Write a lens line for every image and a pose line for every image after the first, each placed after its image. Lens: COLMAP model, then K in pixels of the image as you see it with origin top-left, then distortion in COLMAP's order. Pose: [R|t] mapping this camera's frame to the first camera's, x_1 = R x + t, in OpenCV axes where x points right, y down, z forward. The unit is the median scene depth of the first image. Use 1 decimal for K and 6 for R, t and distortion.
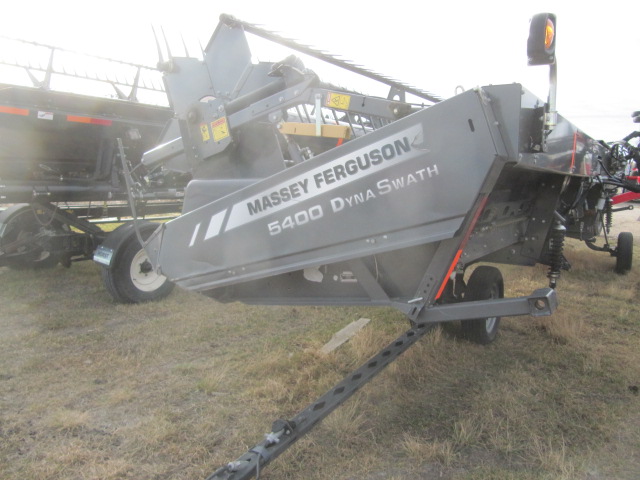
lens RADIAL K [[525.0, 0, 320.0], [0, 525.0, 240.0], [0, 0, 1]] dist [-0.041672, 0.012596]
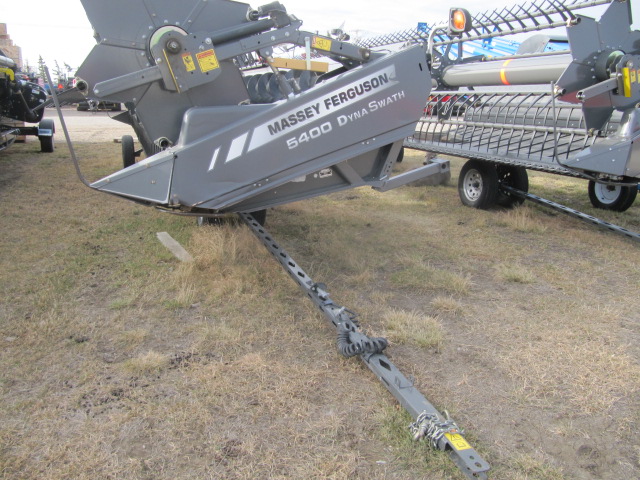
lens RADIAL K [[525.0, 0, 320.0], [0, 525.0, 240.0], [0, 0, 1]] dist [-0.041672, 0.012596]
pose [[0.606930, -0.243374, 0.756575, -1.122752], [0.116832, 0.968939, 0.217964, -0.067700], [-0.786121, -0.043897, 0.616511, 0.146665]]
